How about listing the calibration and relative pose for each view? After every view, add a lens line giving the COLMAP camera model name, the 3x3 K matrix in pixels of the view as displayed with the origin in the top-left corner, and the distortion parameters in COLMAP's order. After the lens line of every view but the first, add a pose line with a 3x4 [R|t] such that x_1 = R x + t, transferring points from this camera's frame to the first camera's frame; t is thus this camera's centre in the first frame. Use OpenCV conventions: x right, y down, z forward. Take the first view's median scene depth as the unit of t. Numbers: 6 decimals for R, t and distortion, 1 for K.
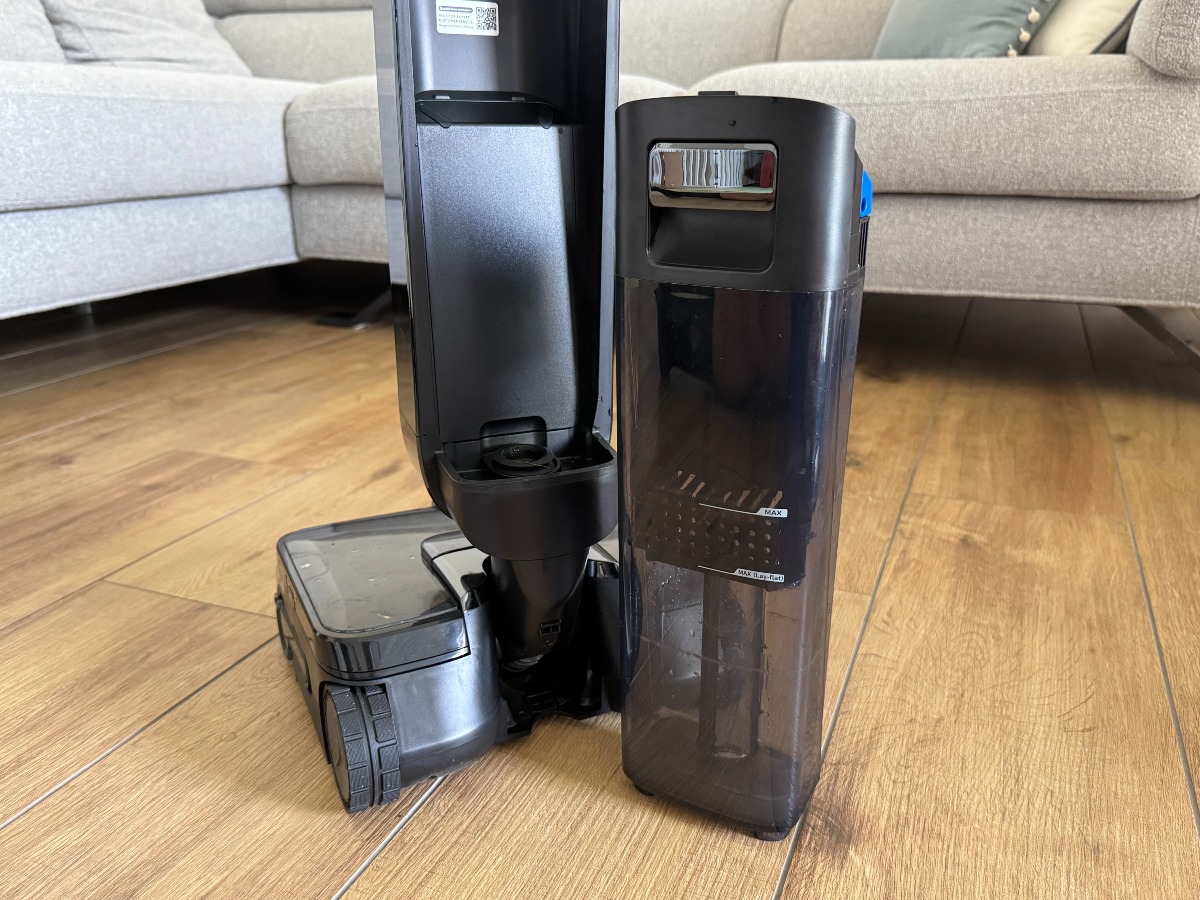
lens RADIAL K [[1006.0, 0, 595.7], [0, 1006.0, 452.7], [0, 0, 1]] dist [-0.003747, -0.018243]
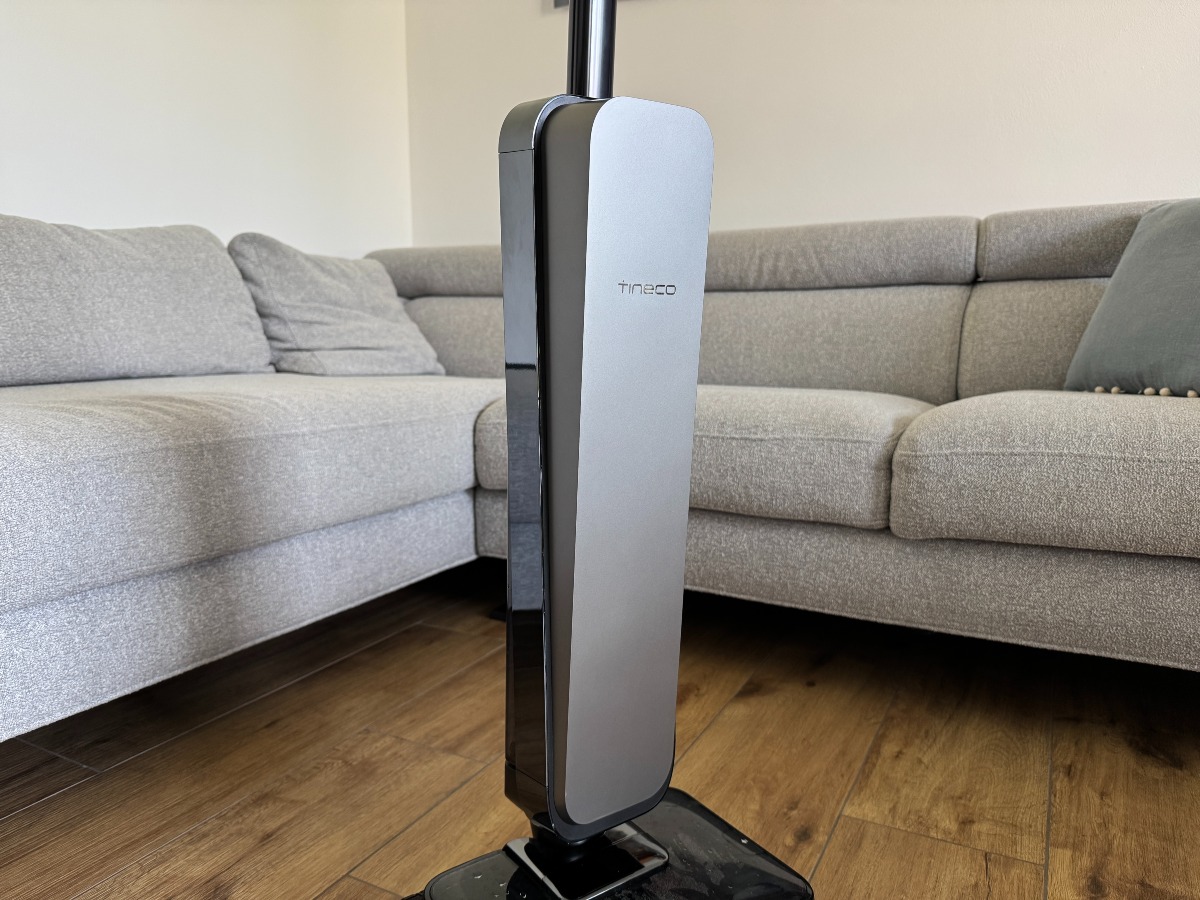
lens RADIAL K [[844.3, 0, 596.7], [0, 844.3, 455.1], [0, 0, 1]] dist [0.134457, -0.287036]
pose [[0.994436, 0.014273, -0.104366, -0.122779], [-0.031792, 0.985243, -0.168184, -0.207113], [0.100426, 0.170567, 0.980215, 0.224729]]
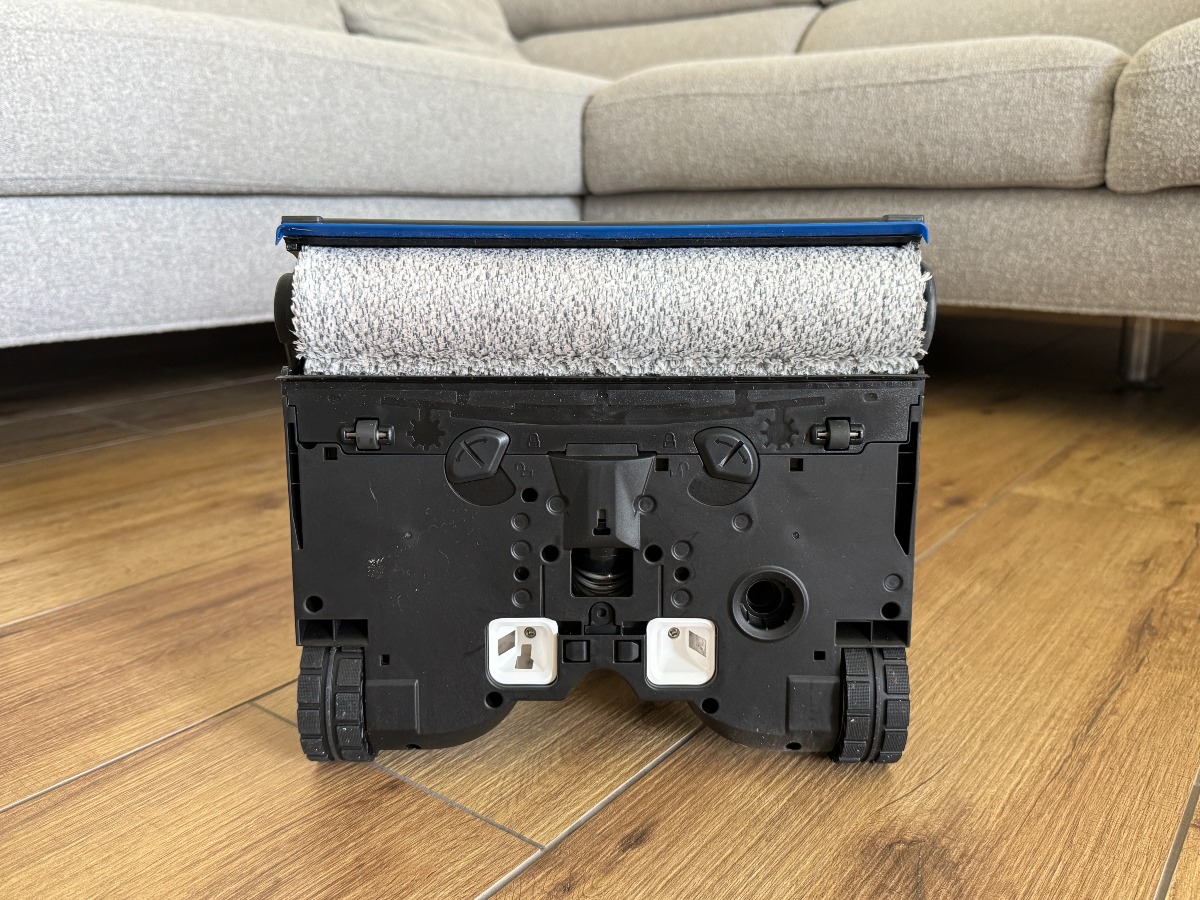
lens RADIAL K [[1009.5, 0, 596.9], [0, 1009.5, 455.4], [0, 0, 1]] dist [-0.001656, -0.027462]
pose [[0.965234, 0.066897, -0.252681, -0.088170], [-0.084438, 0.994668, -0.059214, -0.003549], [0.247373, 0.078491, 0.965736, 0.276336]]
